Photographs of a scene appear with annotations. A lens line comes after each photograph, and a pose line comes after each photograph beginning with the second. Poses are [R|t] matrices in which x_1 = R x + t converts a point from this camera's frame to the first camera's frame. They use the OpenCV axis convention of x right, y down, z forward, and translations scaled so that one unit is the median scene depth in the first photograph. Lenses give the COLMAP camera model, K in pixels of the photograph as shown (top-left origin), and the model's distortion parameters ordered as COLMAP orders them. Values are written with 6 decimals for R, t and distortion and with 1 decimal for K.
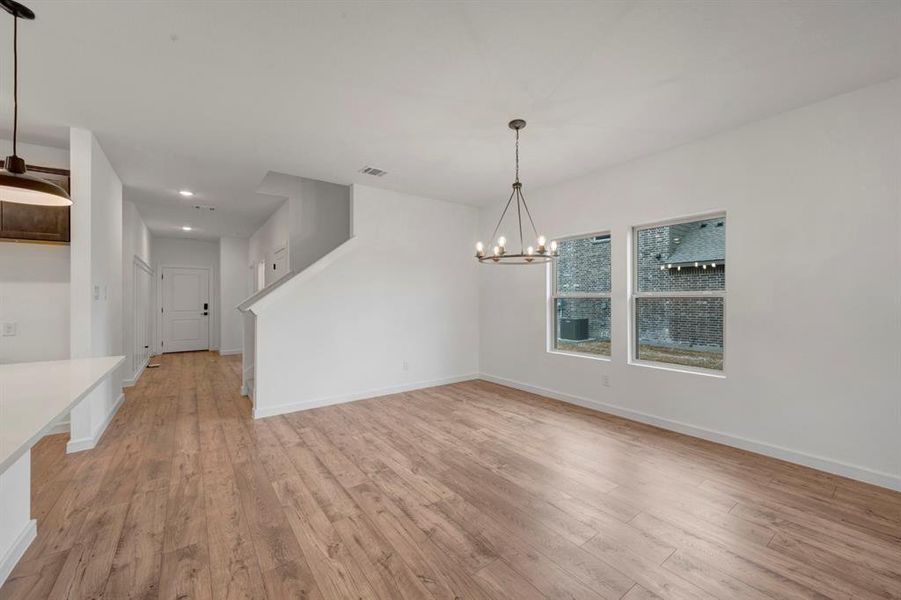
lens RADIAL K [[355.6, 0, 450.5], [0, 355.6, 300.0], [0, 0, 1]] dist [-0.000986, -0.000142]
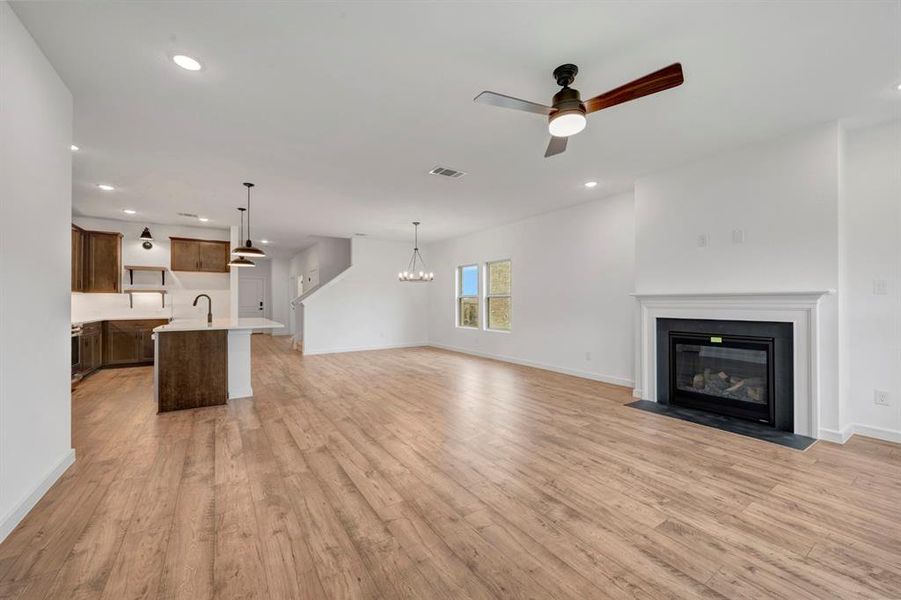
lens RADIAL K [[355.6, 0, 450.5], [0, 355.6, 300.0], [0, 0, 1]] dist [-0.000986, -0.000142]
pose [[0.998906, 0.000567, -0.046753, 0.380036], [-0.000835, 0.999983, -0.005718, 0.019727], [0.046749, 0.005750, 0.998890, -0.973588]]
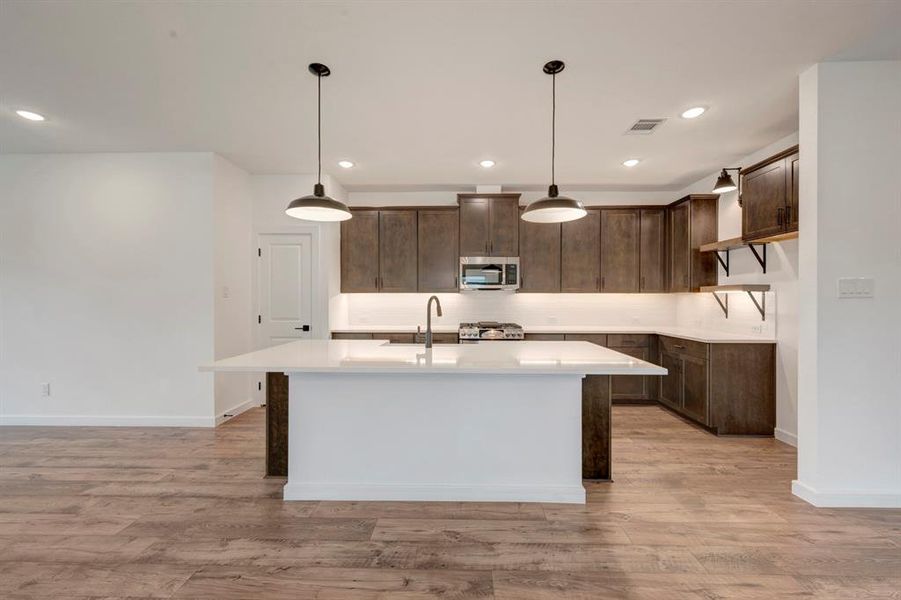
lens RADIAL K [[355.6, 0, 450.5], [0, 355.6, 300.0], [0, 0, 1]] dist [-0.000986, -0.000142]
pose [[-0.604056, 0.000267, -0.796942, 0.000600], [-0.000099, 1.000000, 0.000409, 0.001993], [0.796942, 0.000326, -0.604056, 0.627947]]
